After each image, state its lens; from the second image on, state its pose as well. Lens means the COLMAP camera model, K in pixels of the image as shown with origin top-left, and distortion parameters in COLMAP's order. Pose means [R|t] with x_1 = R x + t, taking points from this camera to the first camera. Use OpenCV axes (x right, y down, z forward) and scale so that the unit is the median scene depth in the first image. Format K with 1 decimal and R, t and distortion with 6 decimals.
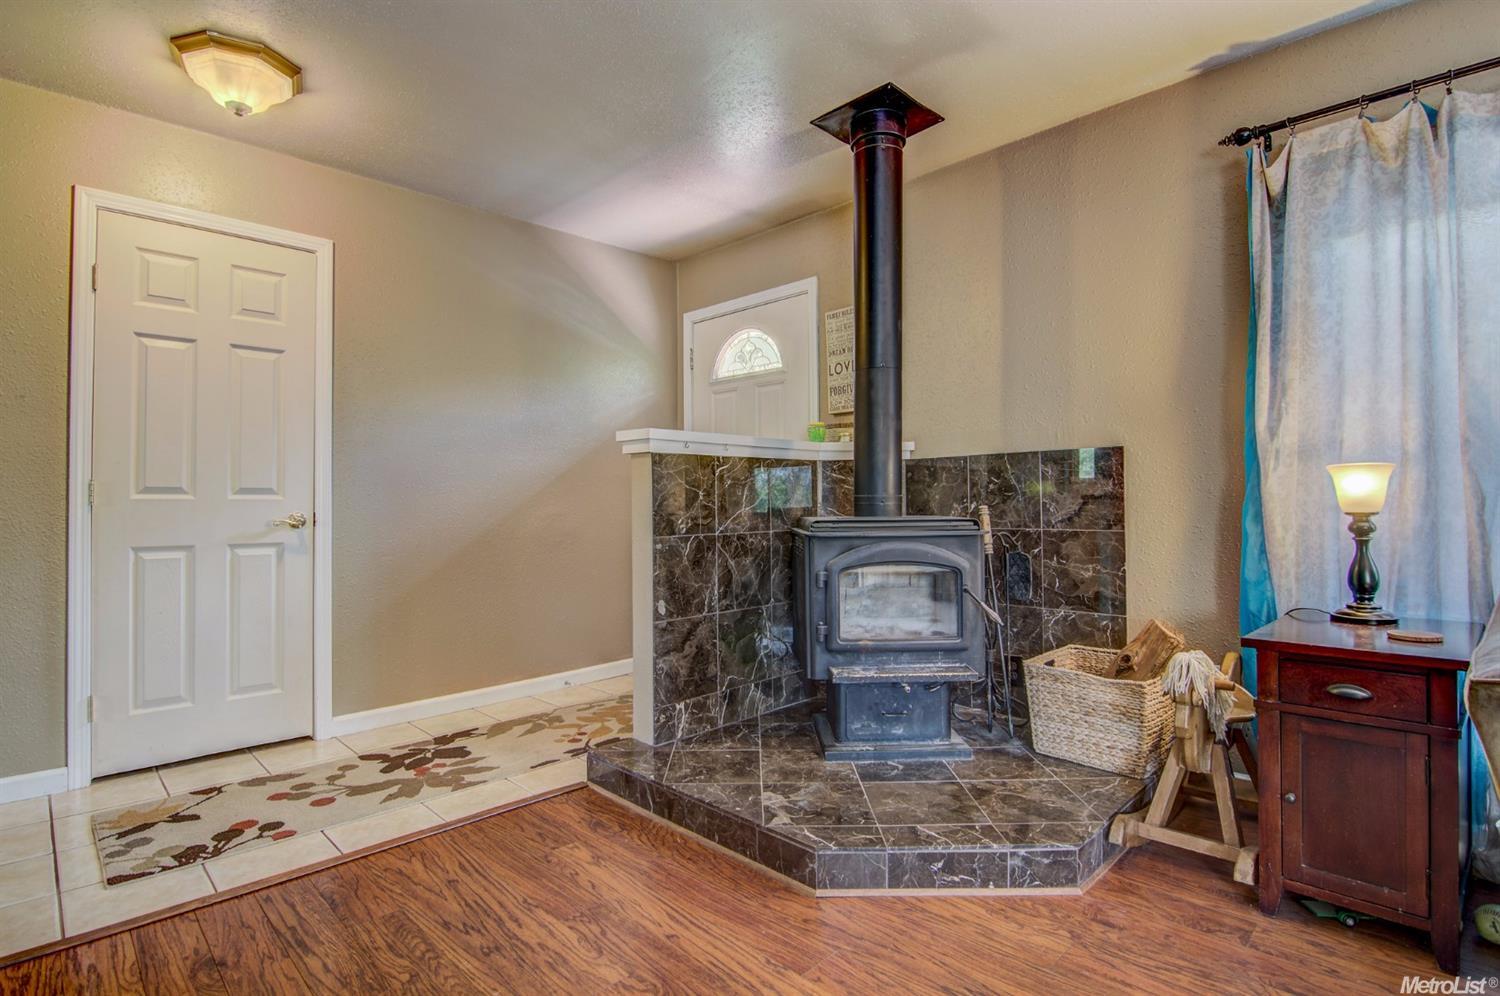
lens RADIAL K [[732.1, 0, 750.0], [0, 732.1, 498.0], [0, 0, 1]] dist [-0.001379, -0.014526]
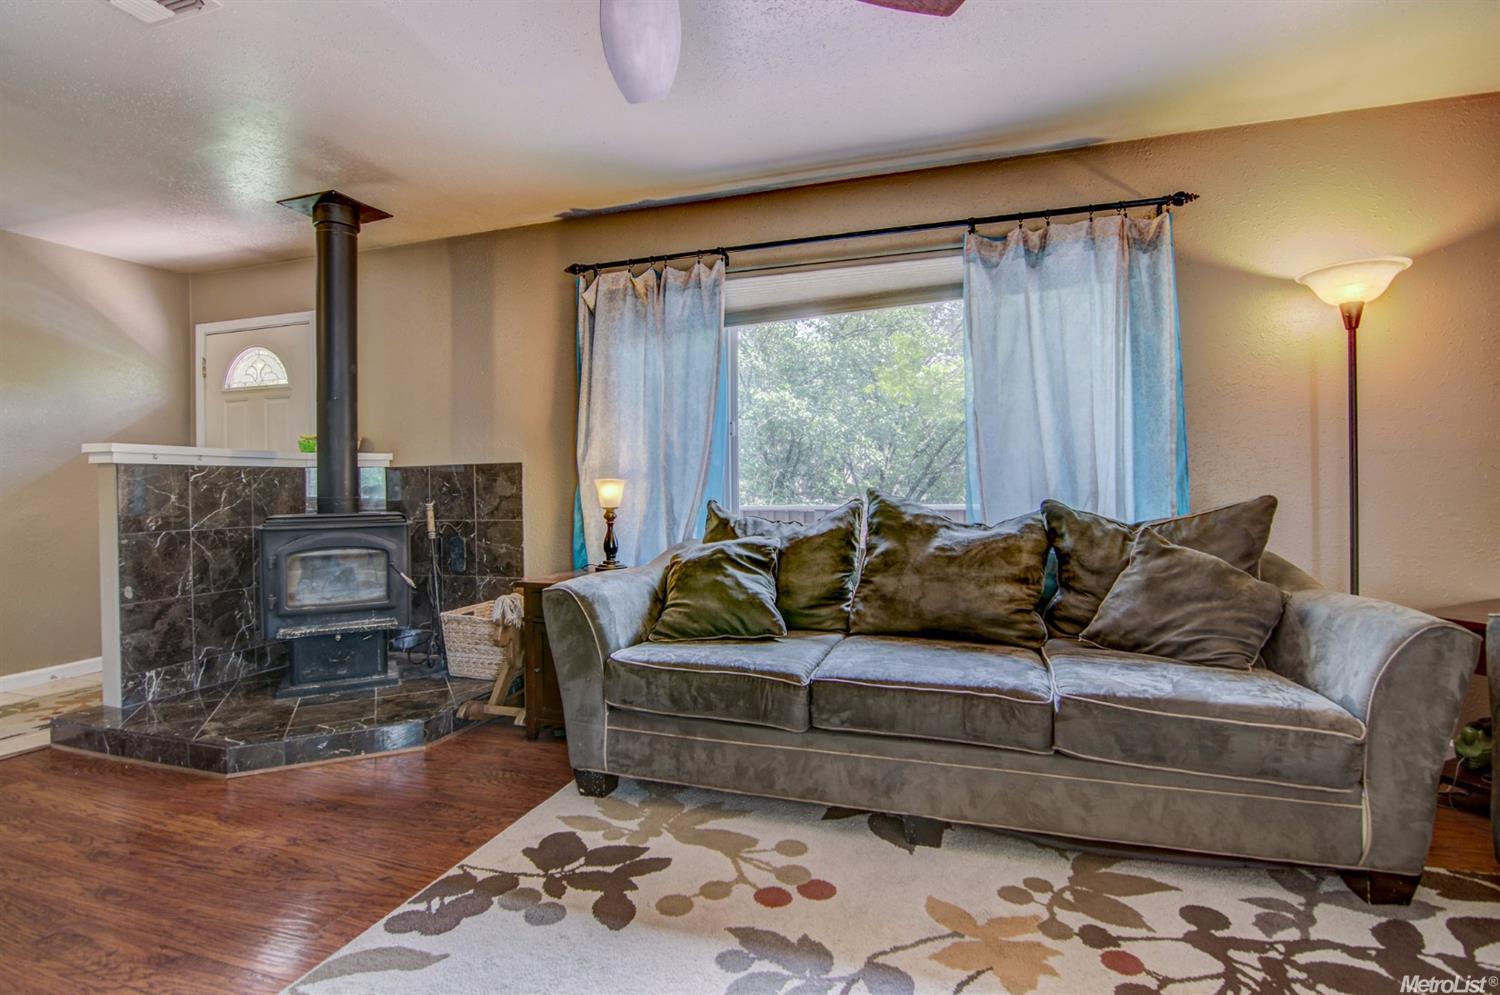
lens RADIAL K [[735.5, 0, 751.2], [0, 735.5, 494.0], [0, 0, 1]] dist [-0.000902, -0.012280]
pose [[0.897068, -0.007099, 0.441836, 0.267184], [0.003358, 0.999952, 0.009249, -0.019622], [-0.441880, -0.006814, 0.897048, -0.521663]]
